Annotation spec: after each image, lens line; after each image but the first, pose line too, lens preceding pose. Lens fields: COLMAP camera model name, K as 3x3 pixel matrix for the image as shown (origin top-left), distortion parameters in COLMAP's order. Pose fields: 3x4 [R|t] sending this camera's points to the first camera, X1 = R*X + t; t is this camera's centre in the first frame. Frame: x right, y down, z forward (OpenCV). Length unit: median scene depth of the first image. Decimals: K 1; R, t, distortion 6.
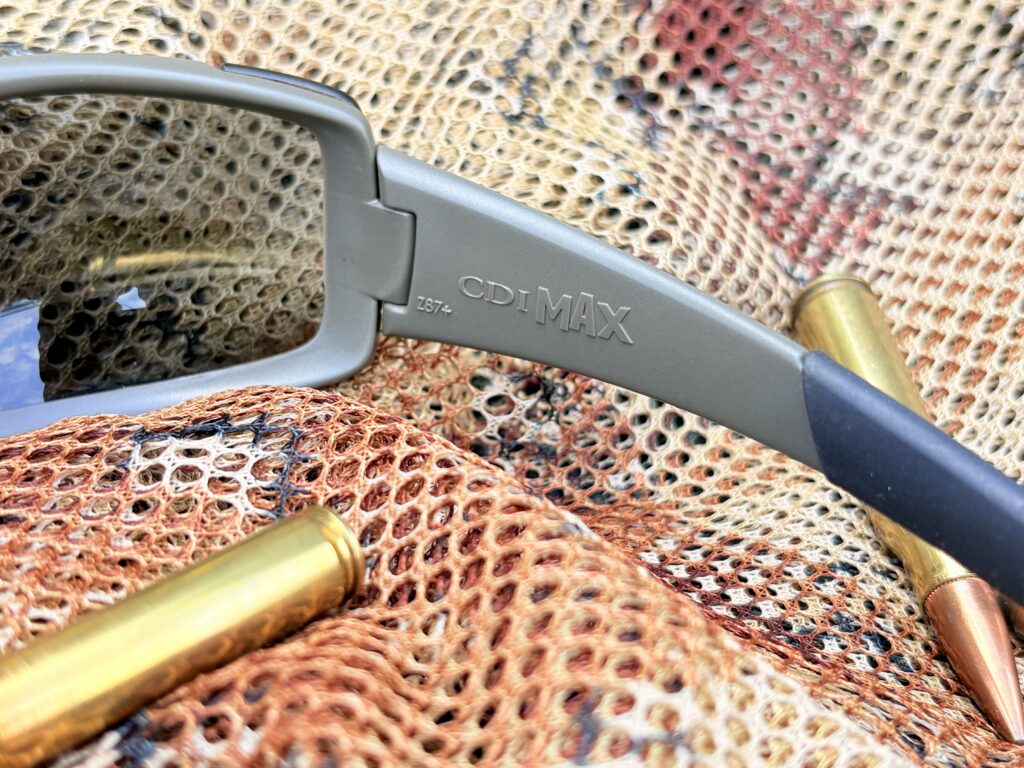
lens RADIAL K [[1508.1, 0, 512.0], [0, 1508.1, 384.0], [0, 0, 1]] dist [0.229100, -1.243054]
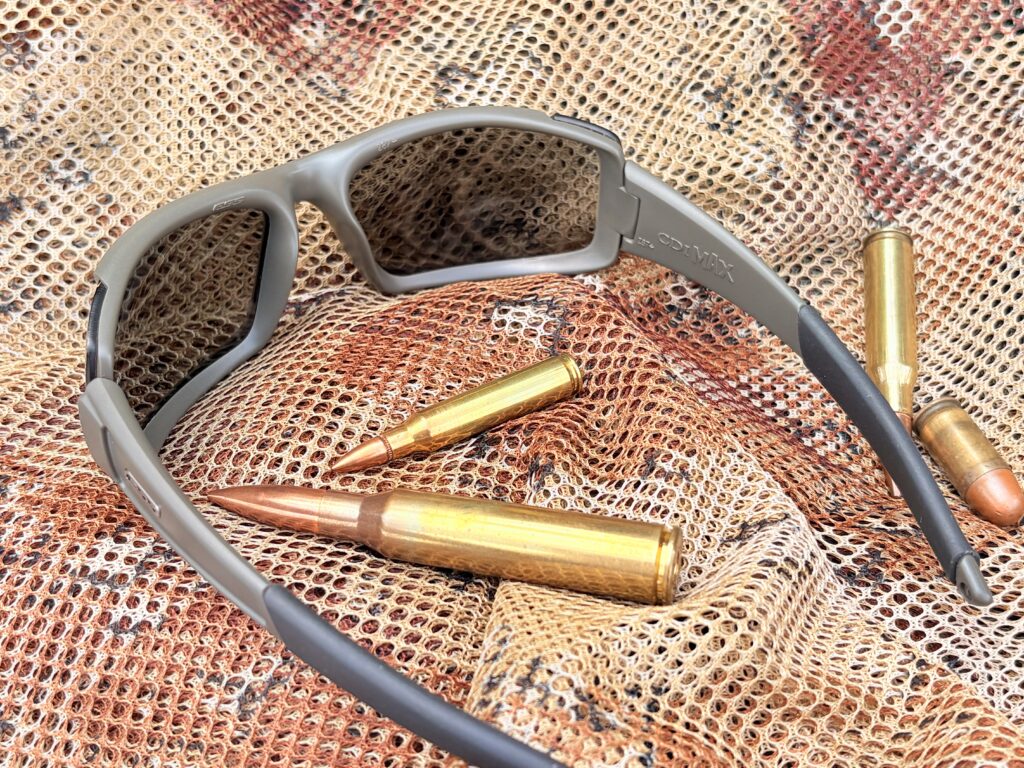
lens RADIAL K [[1508.1, 0, 512.0], [0, 1508.1, 384.0], [0, 0, 1]] dist [0.229100, -1.243054]
pose [[0.962809, 0.138319, -0.232091, 0.266825], [-0.081951, 0.968056, 0.236965, -0.329830], [0.257454, -0.209132, 0.943388, -0.966349]]
